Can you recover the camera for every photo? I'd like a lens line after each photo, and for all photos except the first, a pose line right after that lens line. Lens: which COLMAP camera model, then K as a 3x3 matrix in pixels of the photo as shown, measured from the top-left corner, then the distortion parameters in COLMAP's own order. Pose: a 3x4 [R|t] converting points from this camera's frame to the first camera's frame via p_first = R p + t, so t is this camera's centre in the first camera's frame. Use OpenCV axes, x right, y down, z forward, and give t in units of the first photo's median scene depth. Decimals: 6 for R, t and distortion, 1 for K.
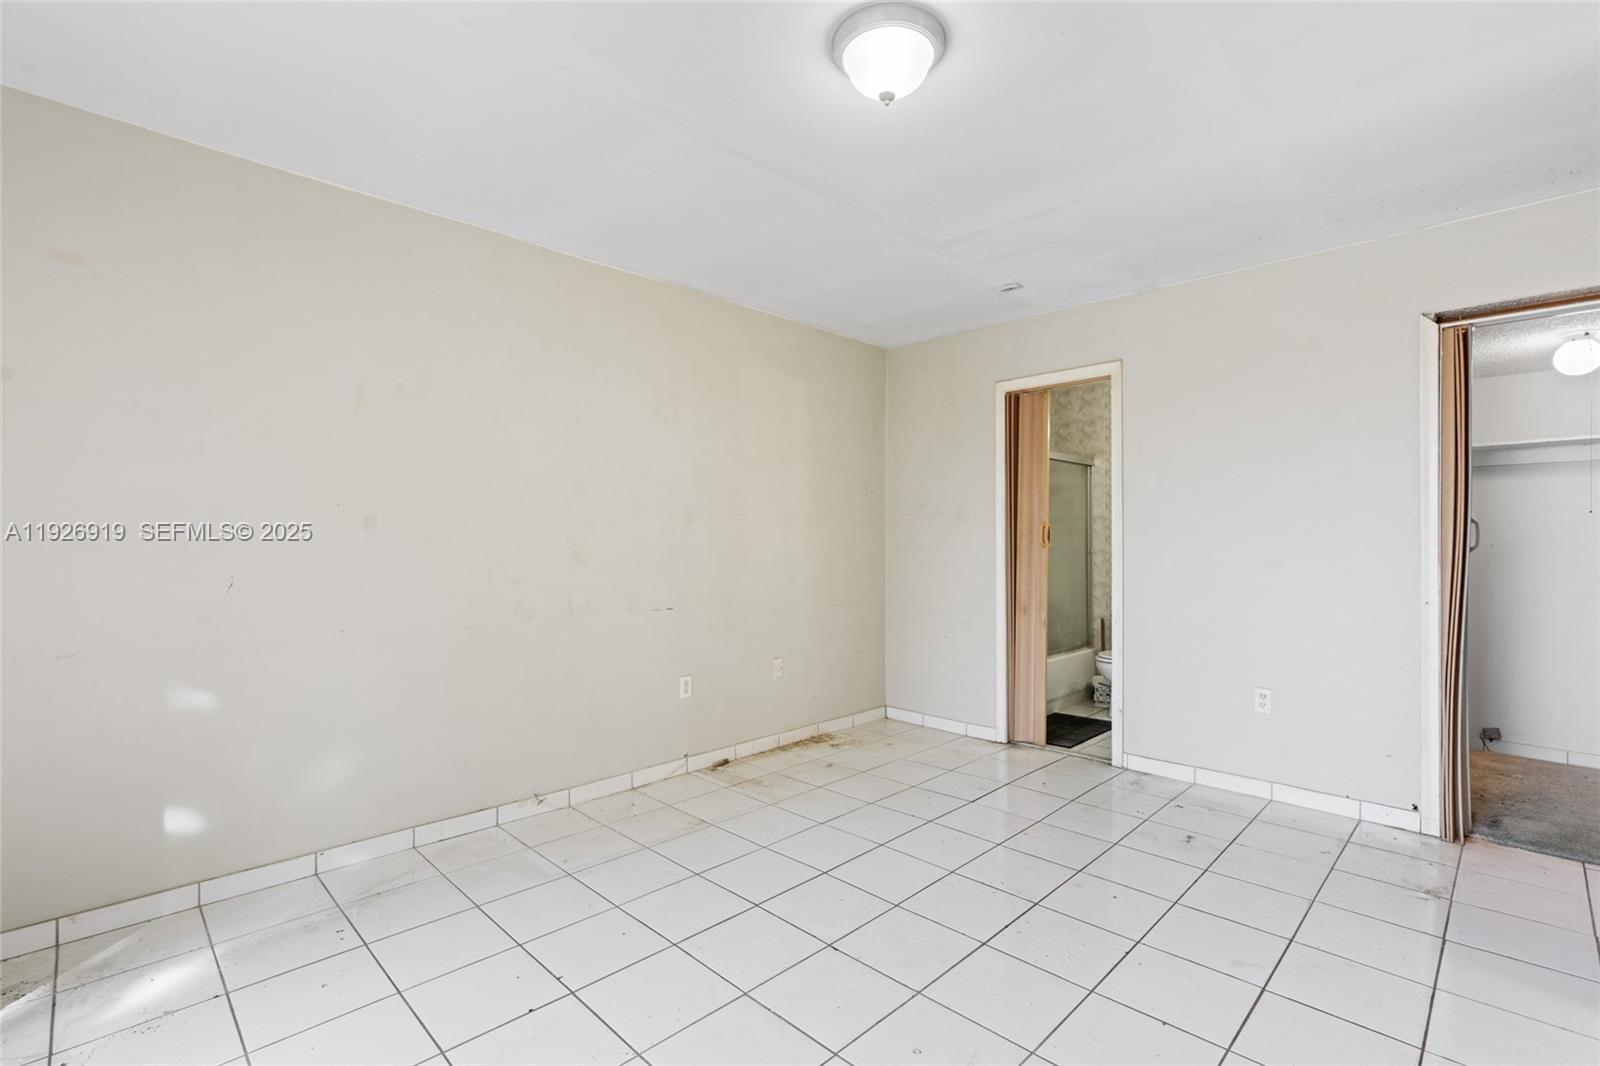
lens RADIAL K [[713.3, 0, 794.0], [0, 713.3, 537.7], [0, 0, 1]] dist [-0.007054, 0.002398]
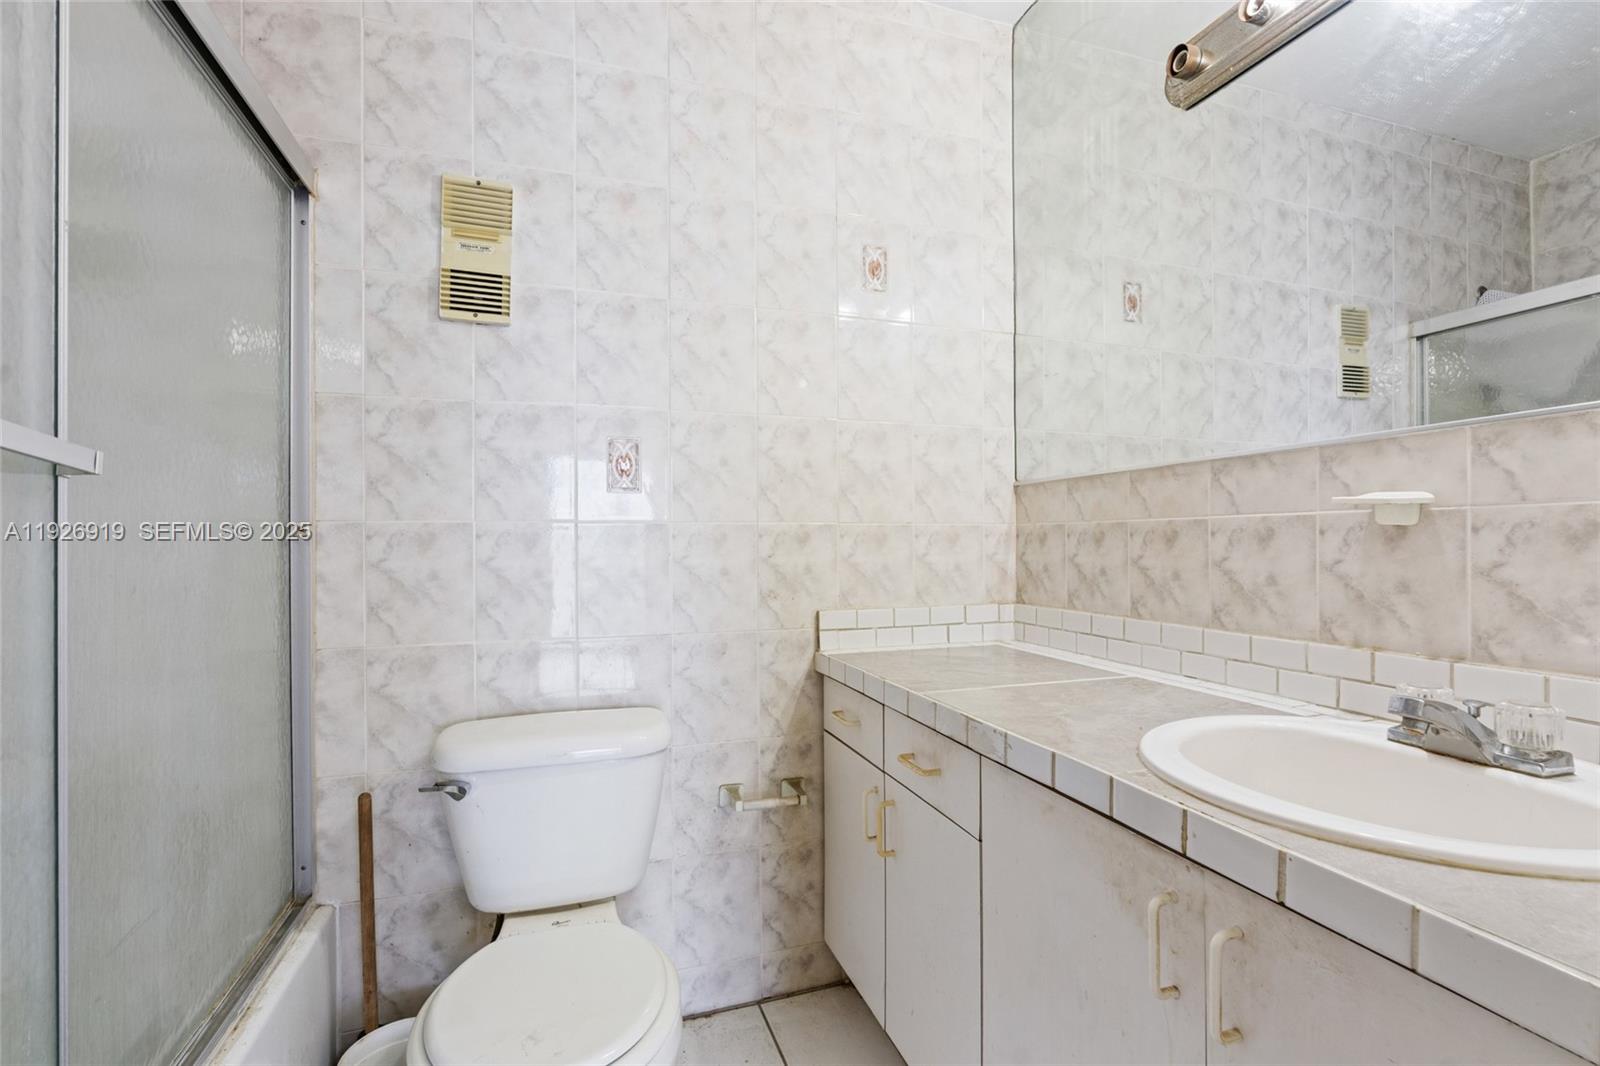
lens RADIAL K [[713.3, 0, 803.3], [0, 713.3, 536.0], [0, 0, 1]] dist [-0.007054, 0.002398]
pose [[0.424084, 0.000699, 0.905622, 0.263423], [-0.003391, 0.999994, 0.000816, 0.020834], [-0.905616, -0.003417, 0.424084, 0.732864]]
